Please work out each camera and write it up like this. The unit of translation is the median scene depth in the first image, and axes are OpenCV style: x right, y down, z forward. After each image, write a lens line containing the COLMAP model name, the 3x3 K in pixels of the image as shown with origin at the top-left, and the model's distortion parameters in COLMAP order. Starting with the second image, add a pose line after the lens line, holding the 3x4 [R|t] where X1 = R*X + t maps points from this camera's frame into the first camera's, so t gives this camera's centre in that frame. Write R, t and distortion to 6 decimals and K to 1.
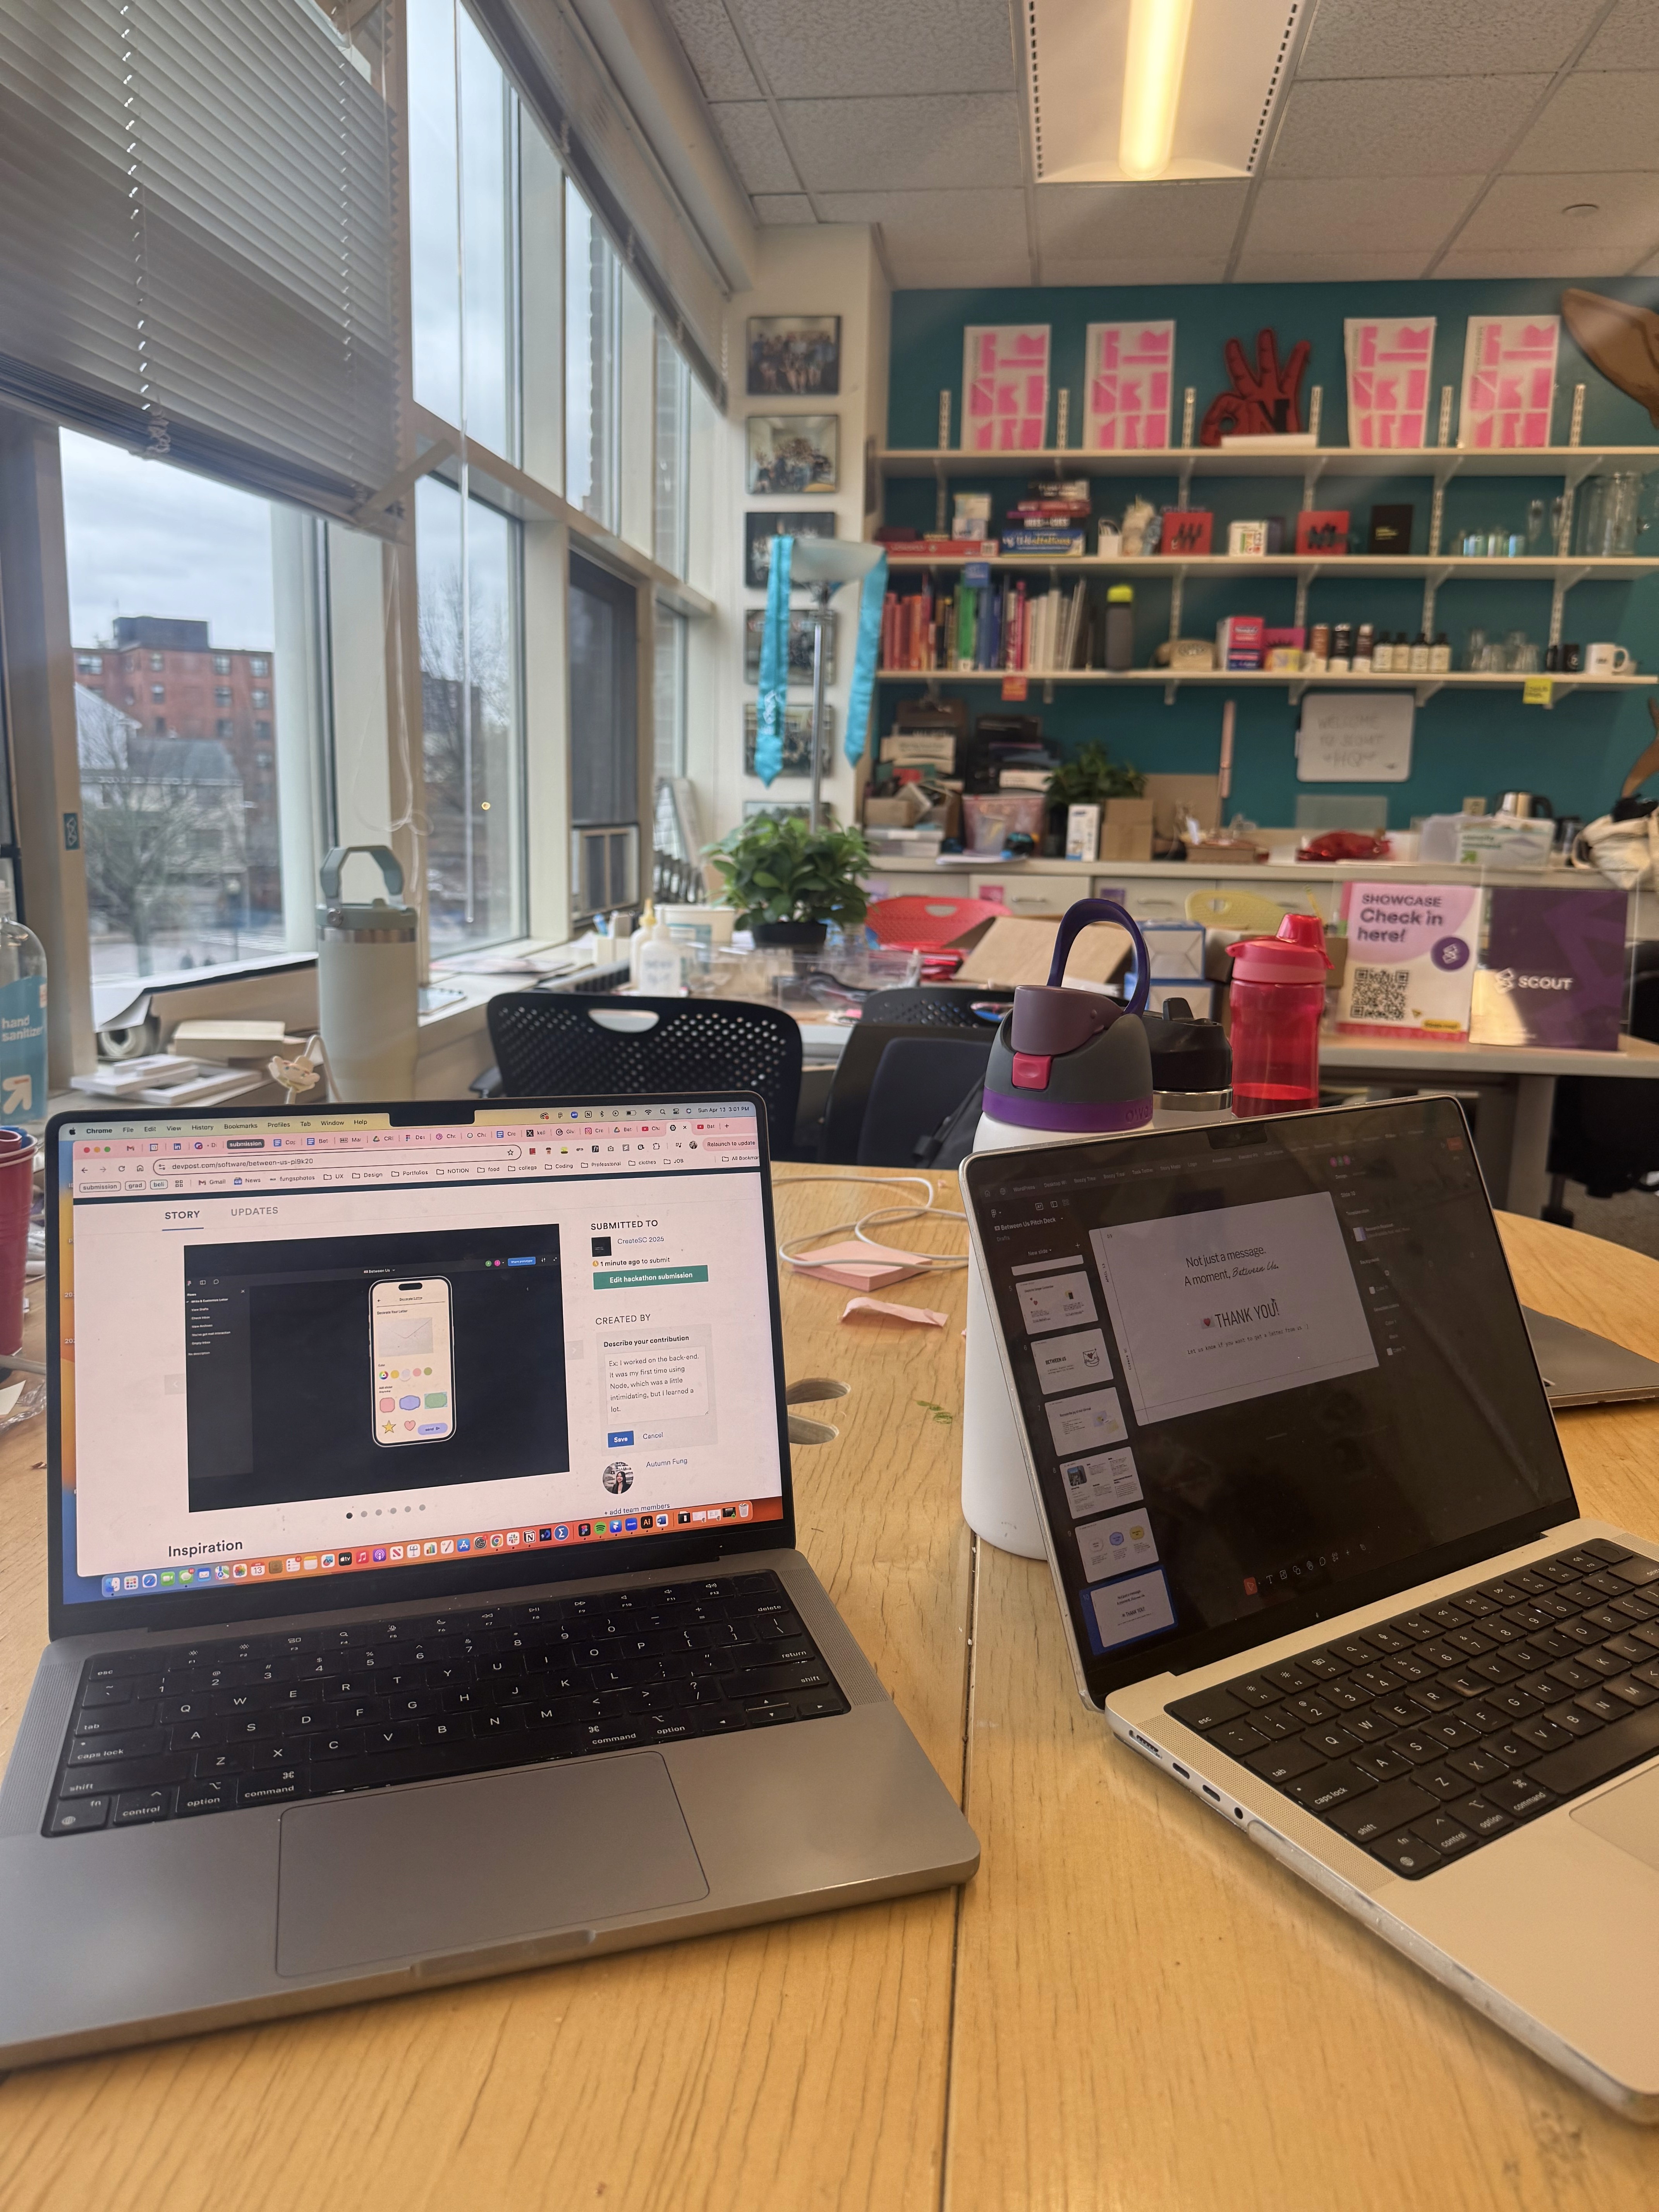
lens RADIAL K [[1593.9, 0, 831.5], [0, 1593.9, 1108.8], [0, 0, 1]] dist [-0.008847, -0.010459]
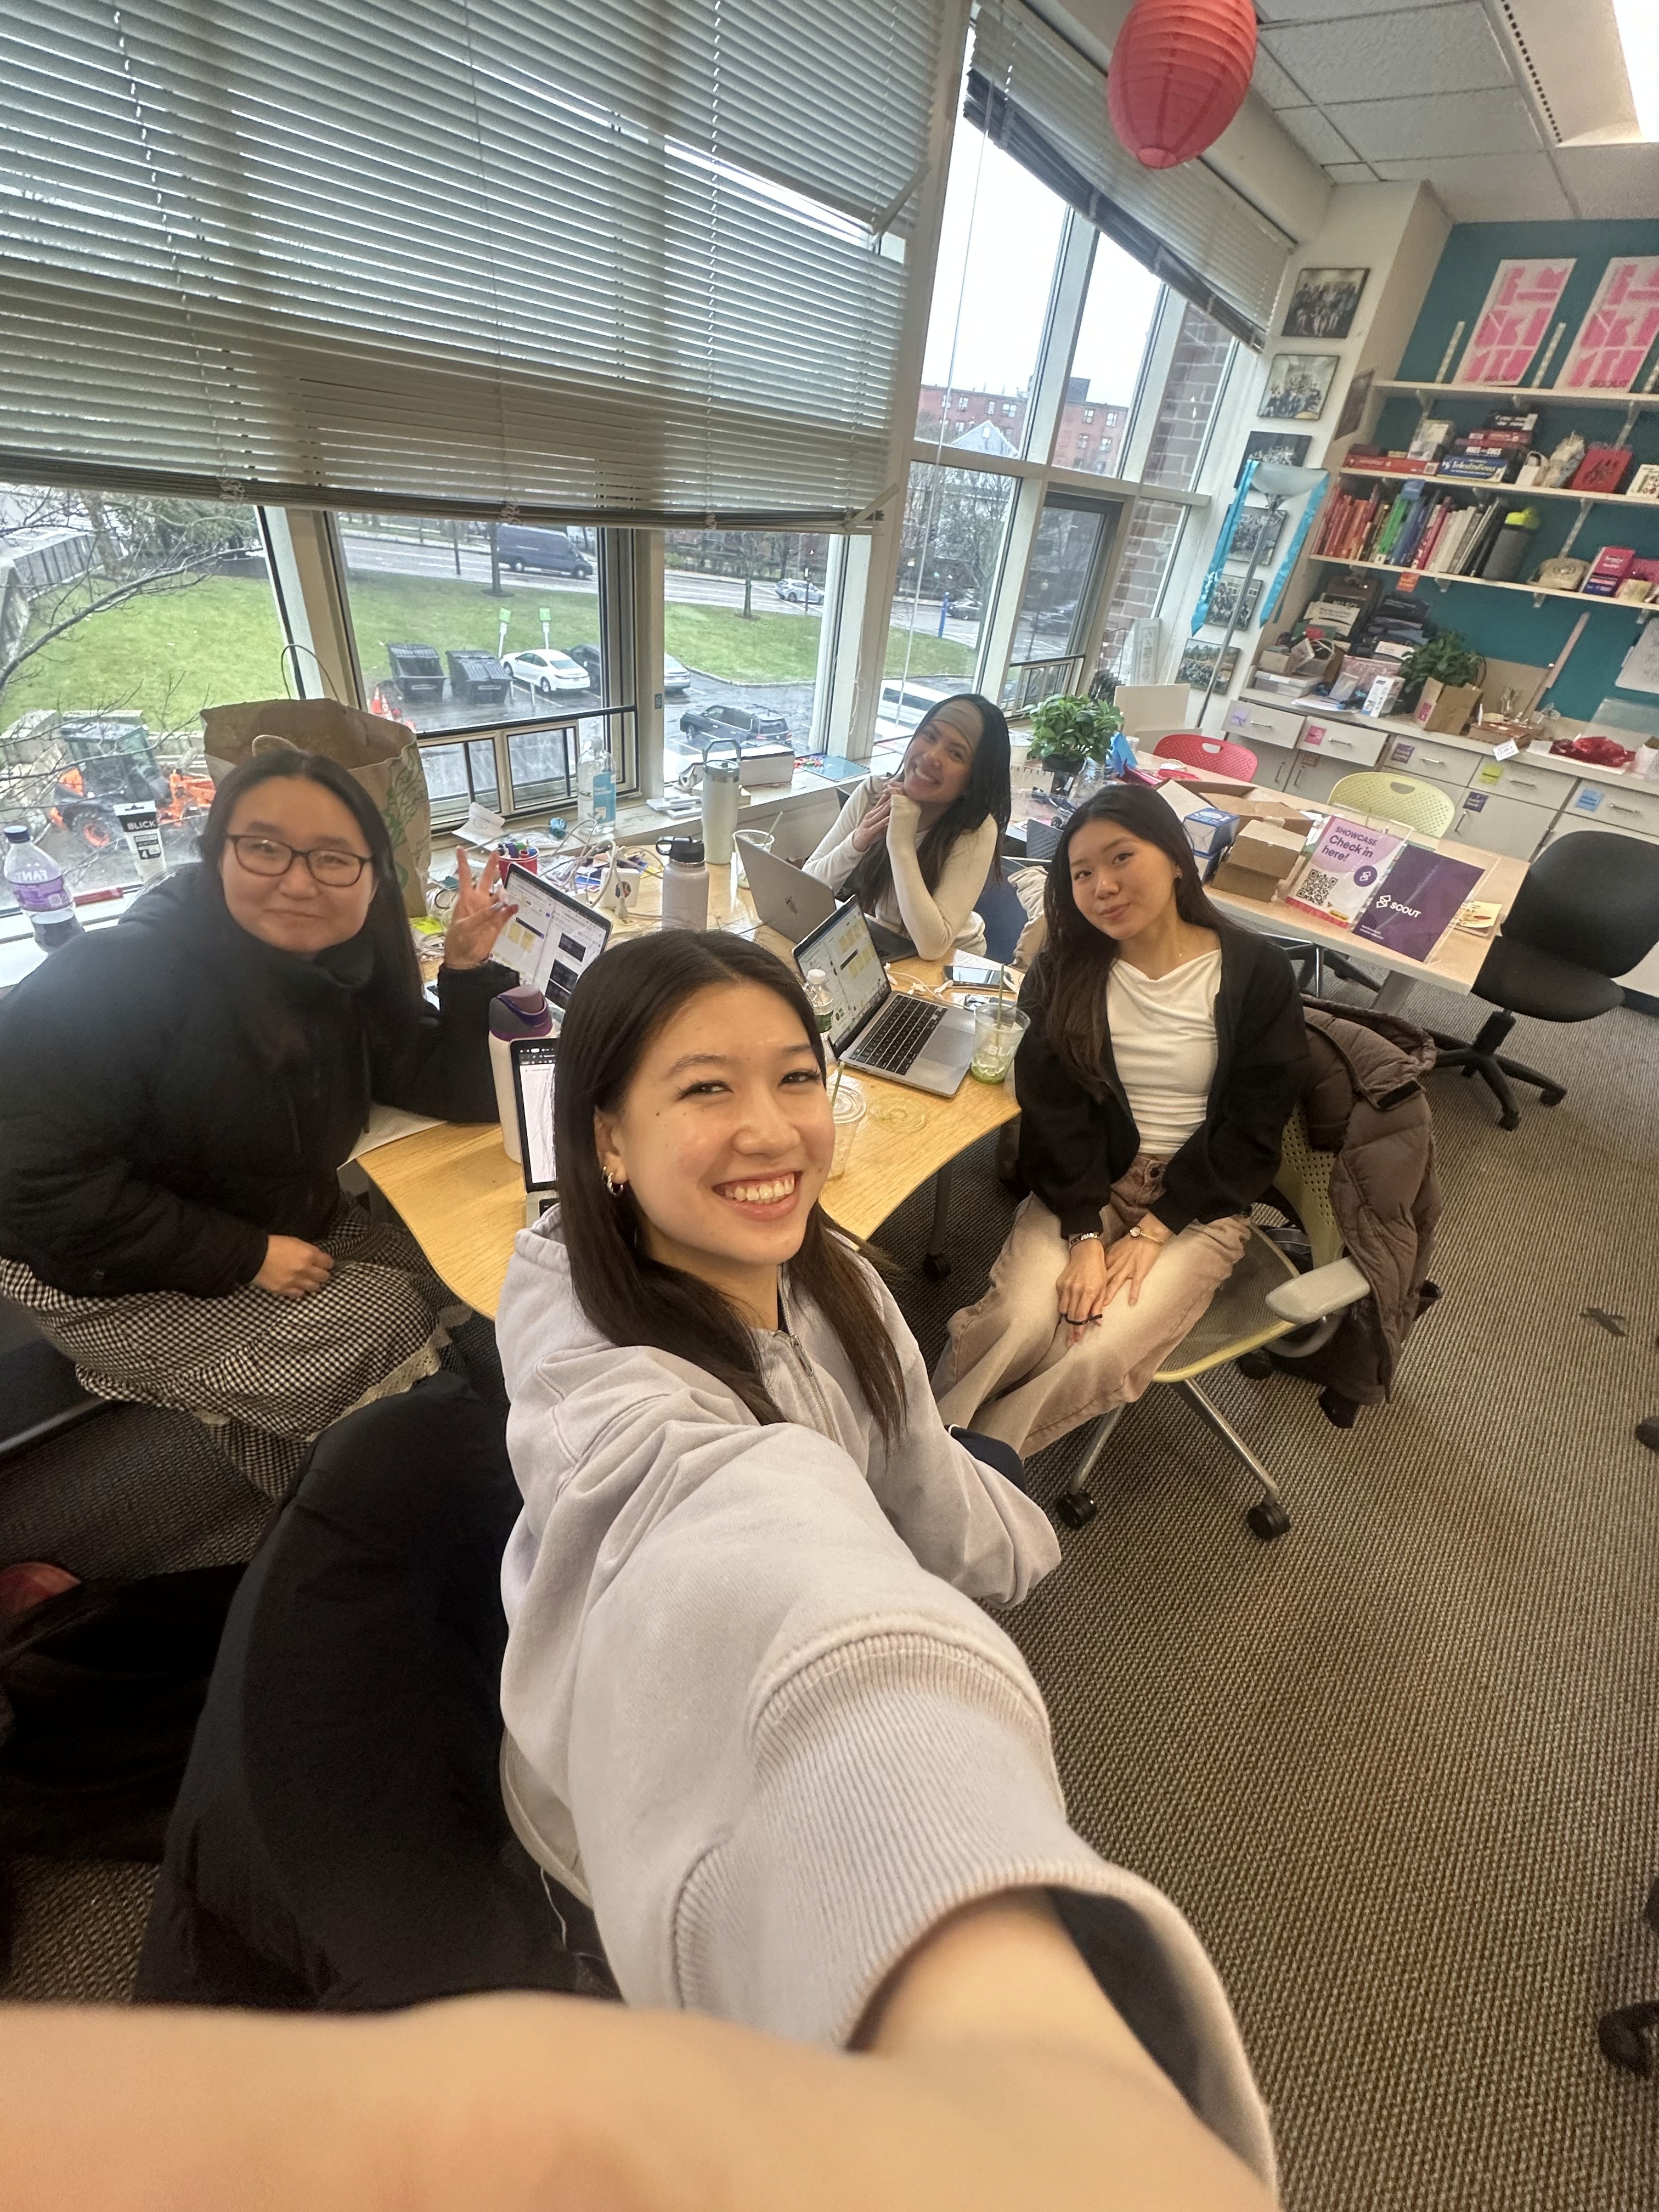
lens RADIAL K [[883.2, 0, 832.2], [0, 883.2, 1102.9], [0, 0, 1]] dist [0.002048, 0.000449]
pose [[0.819708, 0.393842, -0.415894, 0.212386], [-0.200552, 0.877478, 0.435673, -0.094733], [0.536524, -0.273716, 0.798261, -0.064635]]
